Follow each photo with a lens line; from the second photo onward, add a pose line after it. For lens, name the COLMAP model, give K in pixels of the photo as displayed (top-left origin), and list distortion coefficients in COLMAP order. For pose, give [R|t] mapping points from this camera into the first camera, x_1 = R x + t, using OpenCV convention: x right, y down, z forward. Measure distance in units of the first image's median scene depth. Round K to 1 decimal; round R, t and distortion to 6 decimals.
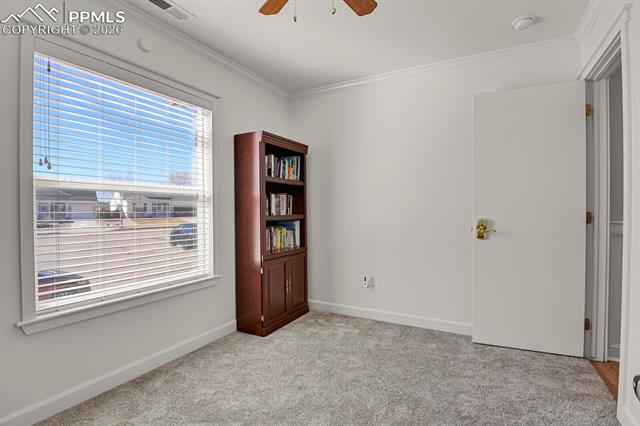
lens RADIAL K [[318.0, 0, 328.2], [0, 318.0, 213.5], [0, 0, 1]] dist [-0.019480, -0.001393]
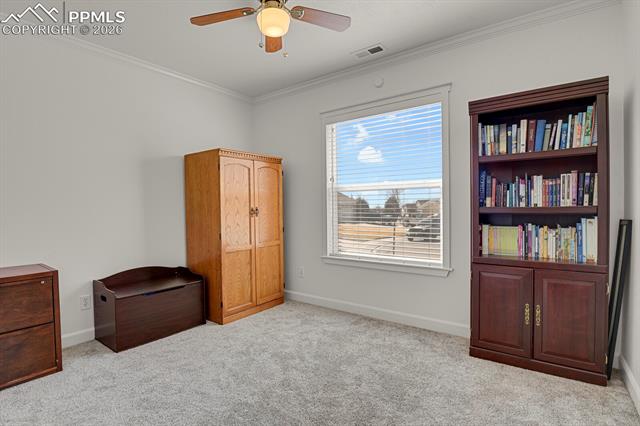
lens RADIAL K [[318.0, 0, 328.2], [0, 318.0, 213.5], [0, 0, 1]] dist [-0.019480, -0.001393]
pose [[-0.149354, 0.021816, -0.988543, 0.579773], [0.000493, 0.999758, 0.021989, 0.005210], [0.988784, 0.002797, -0.149329, 0.680920]]
